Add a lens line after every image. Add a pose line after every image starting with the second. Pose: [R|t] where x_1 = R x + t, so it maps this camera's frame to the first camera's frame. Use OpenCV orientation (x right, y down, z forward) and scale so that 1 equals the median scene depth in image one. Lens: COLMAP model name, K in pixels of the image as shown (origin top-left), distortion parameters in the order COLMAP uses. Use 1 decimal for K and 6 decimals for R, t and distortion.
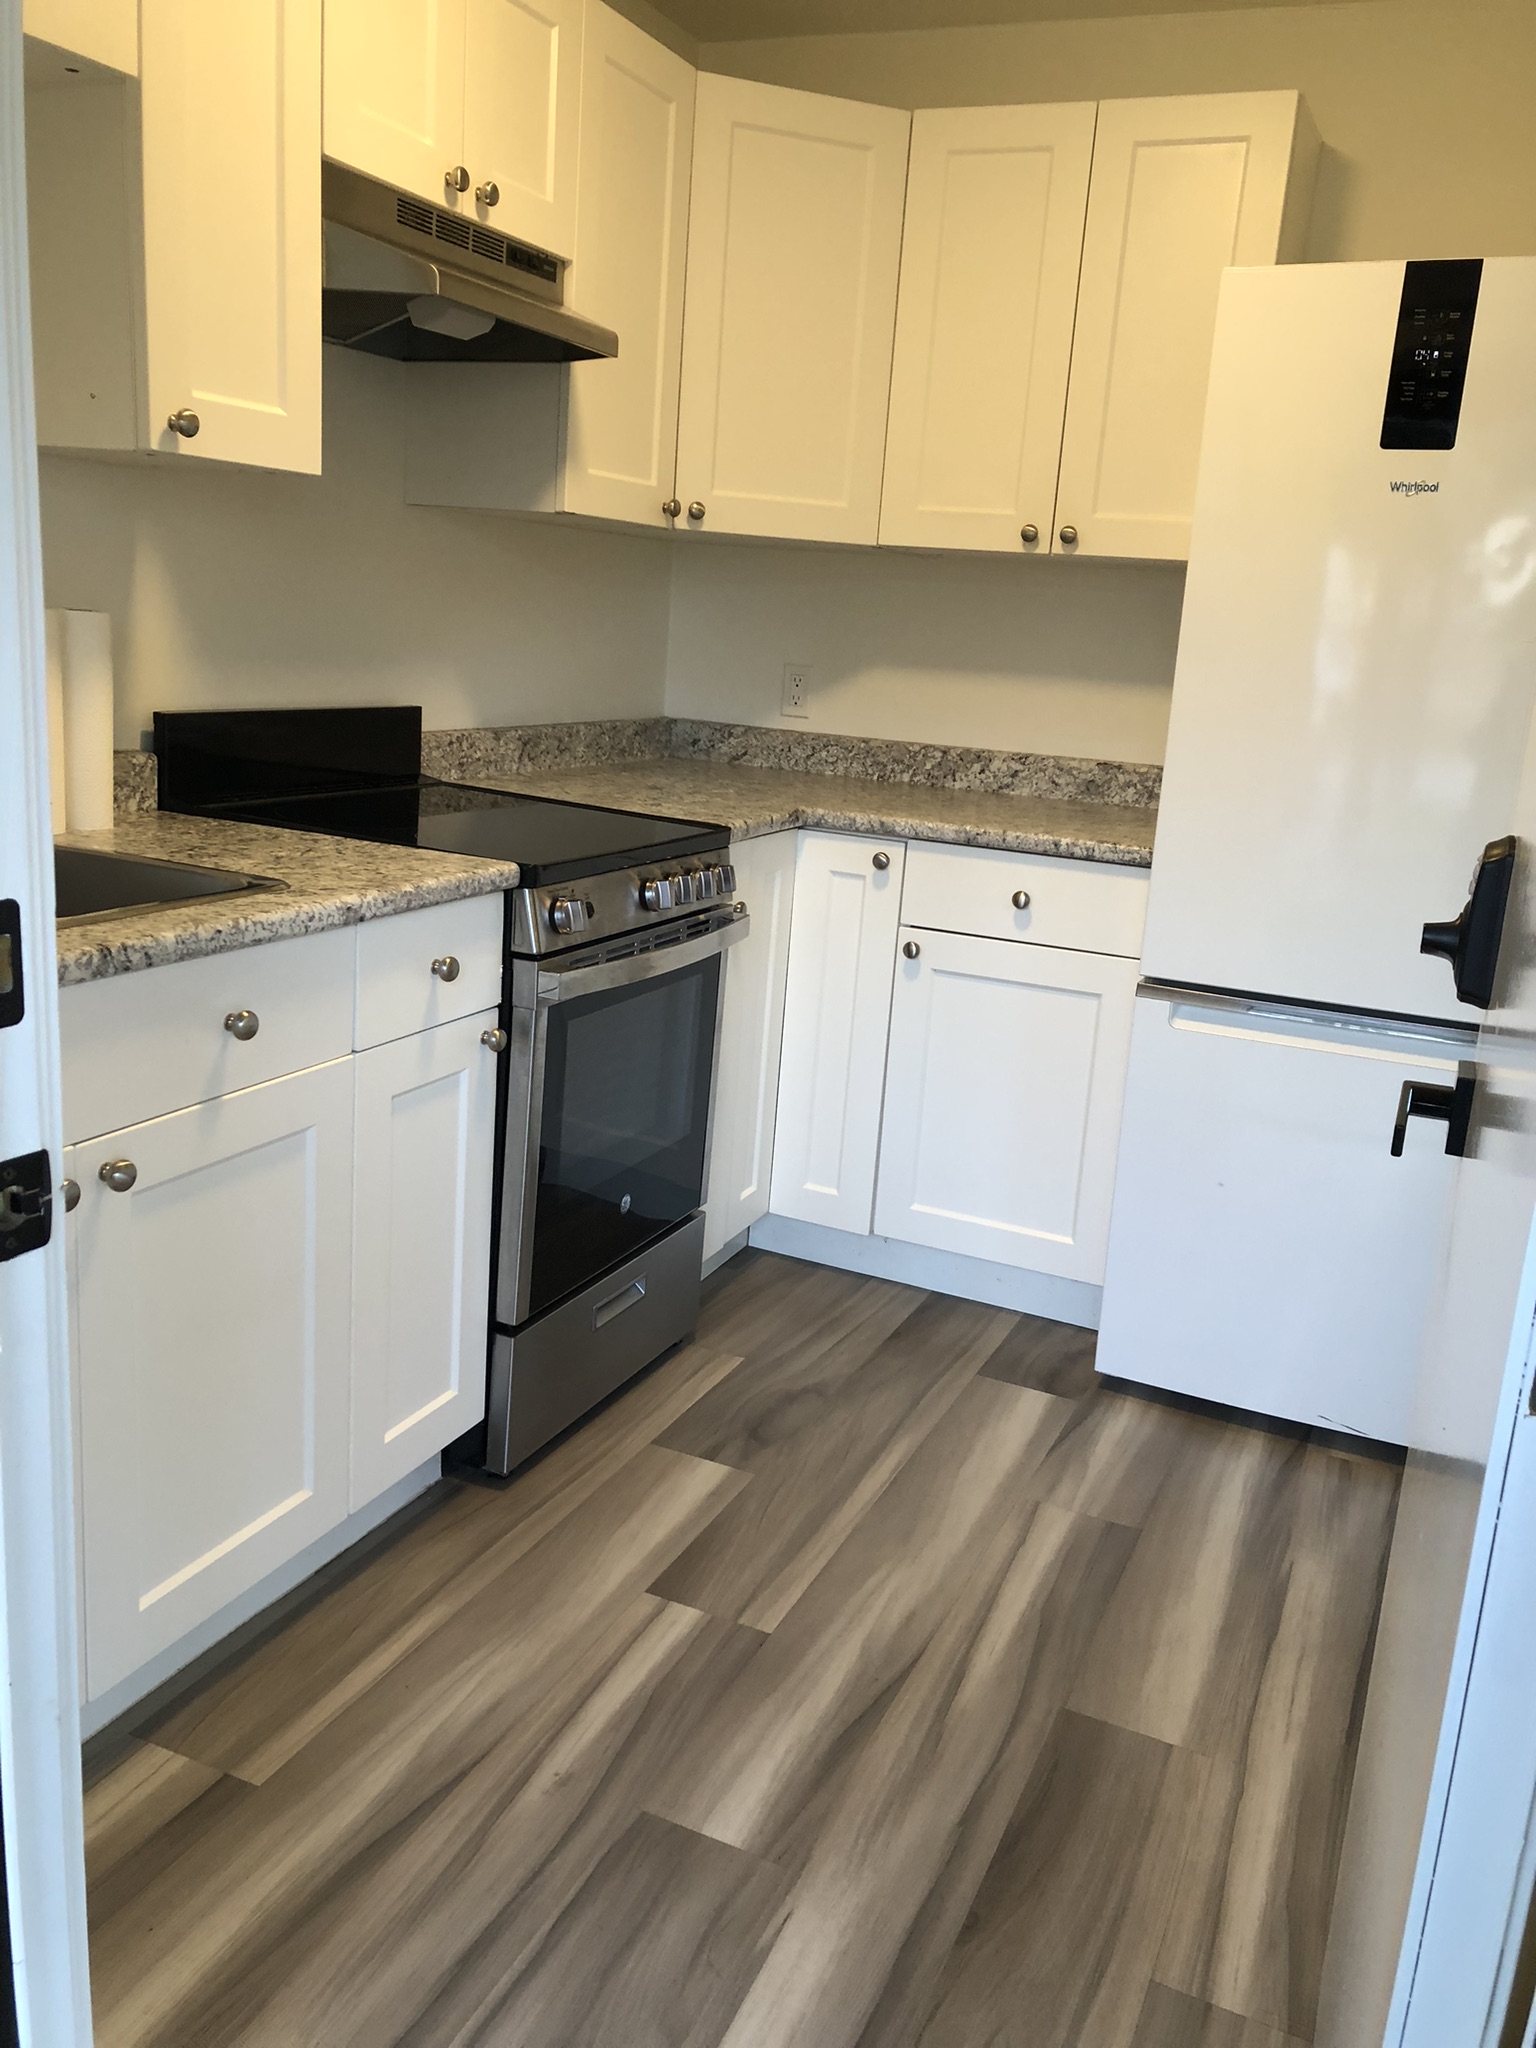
lens RADIAL K [[1657.1, 0, 758.9], [0, 1657.1, 1019.5], [0, 0, 1]] dist [0.086575, -0.039535]
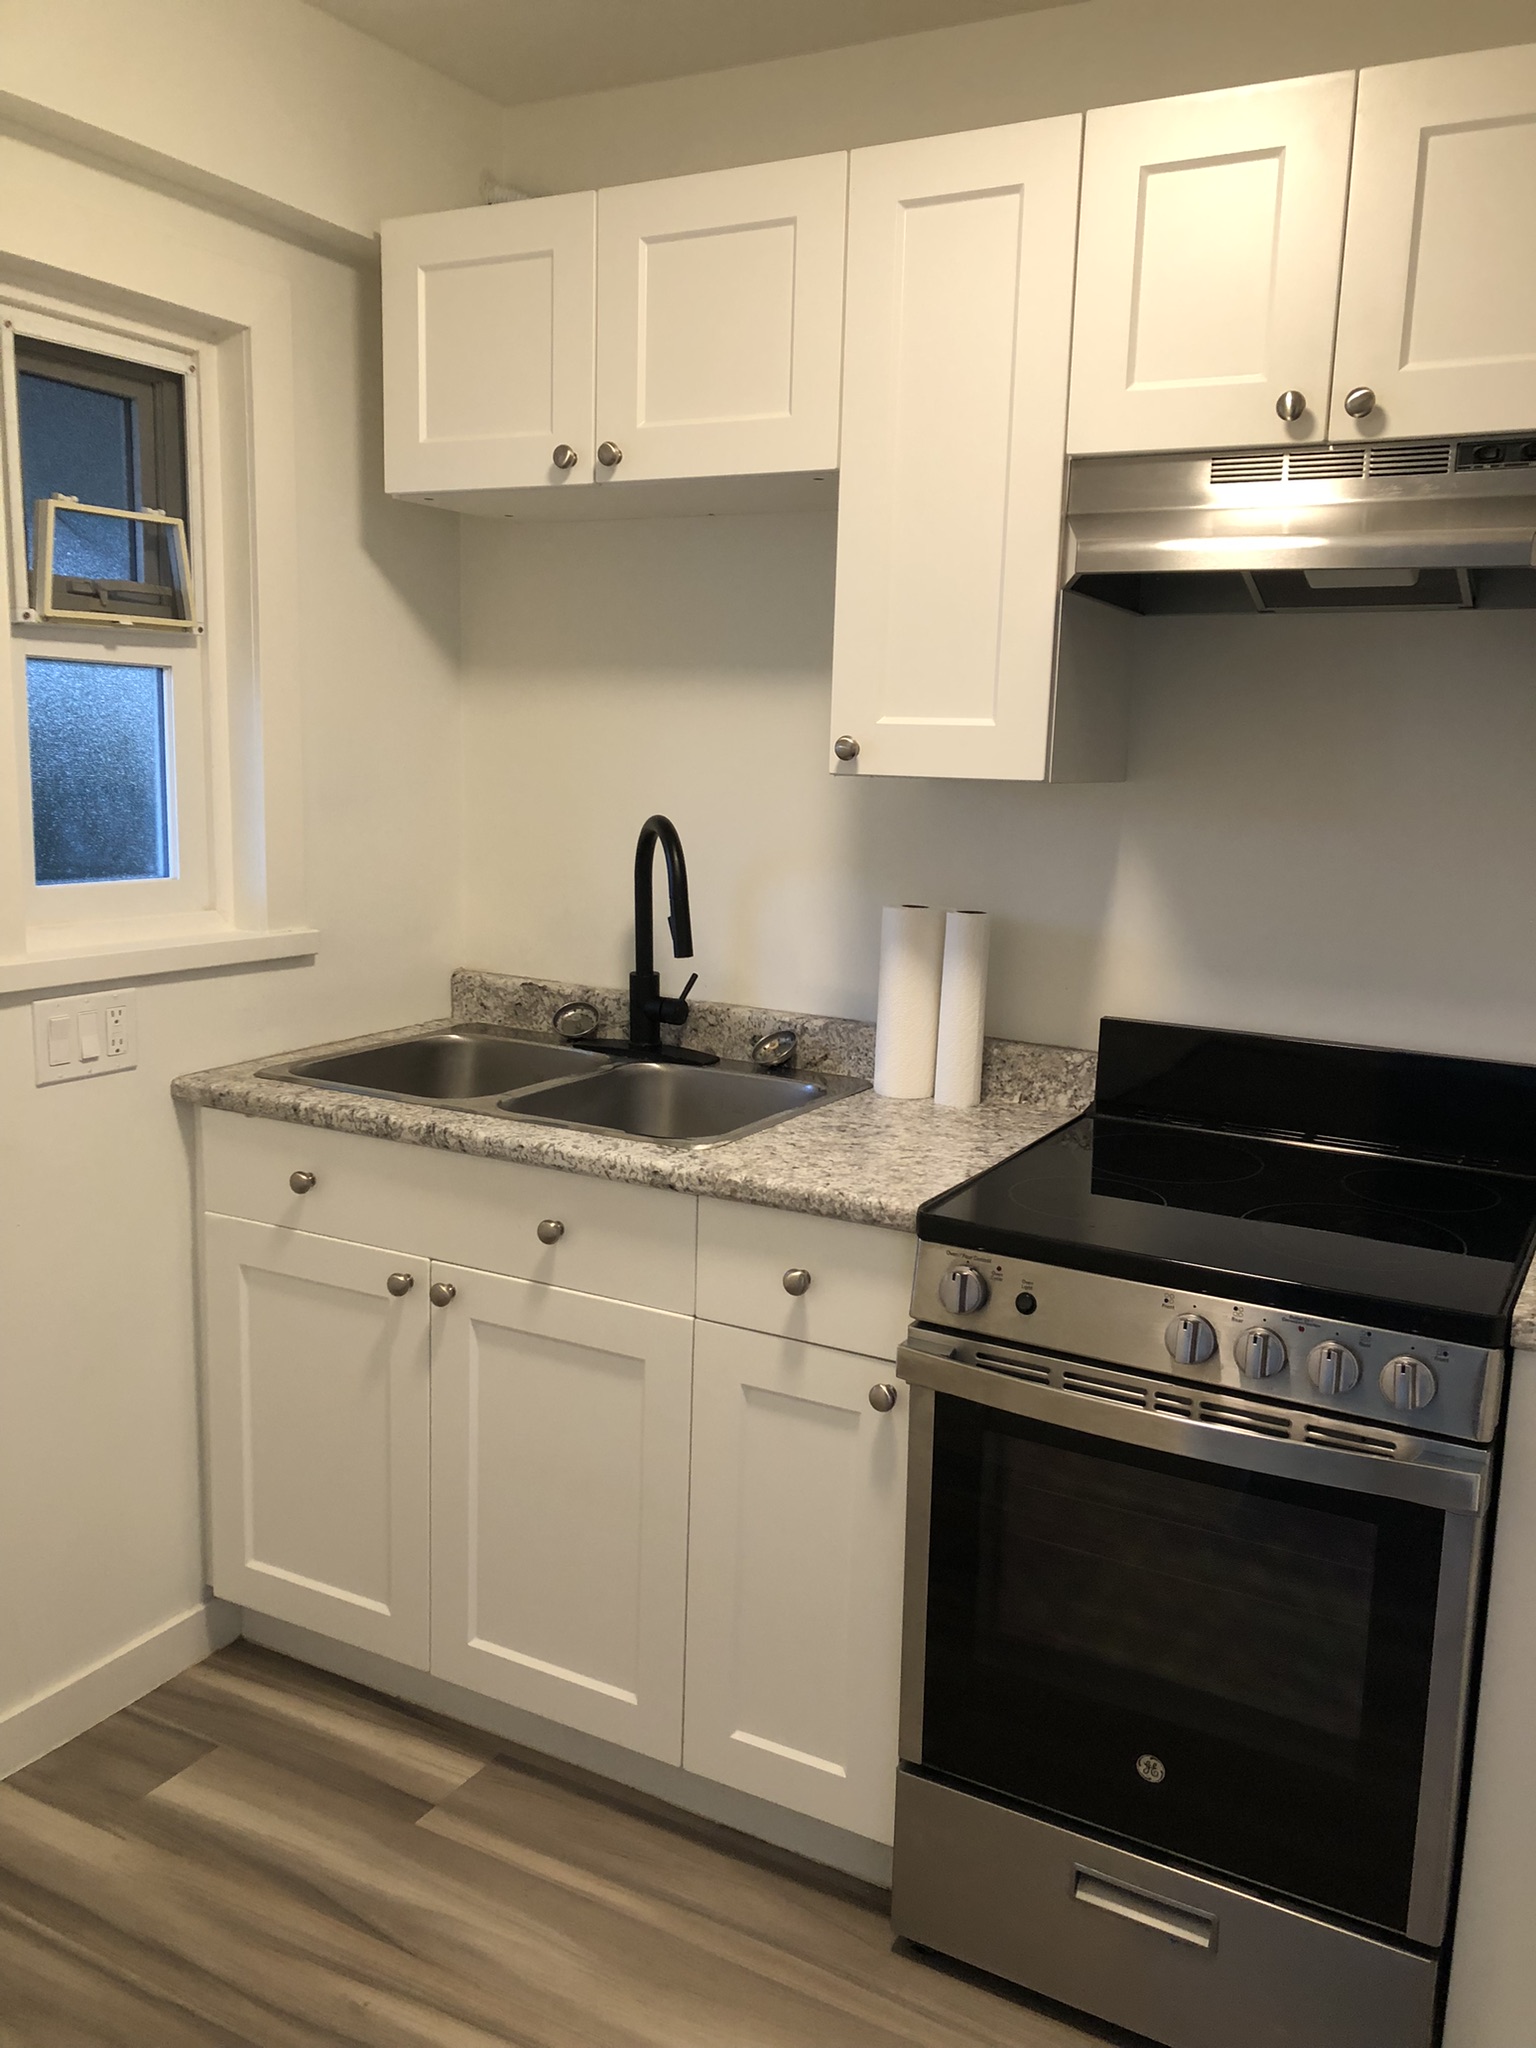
lens RADIAL K [[1657.1, 0, 771.8], [0, 1657.1, 1059.9], [0, 0, 1]] dist [0.086575, -0.039535]
pose [[-0.064515, 0.117541, -0.990970, 0.801579], [-0.275171, 0.952444, 0.130885, -0.295563], [0.959228, 0.281130, -0.029103, 1.074403]]
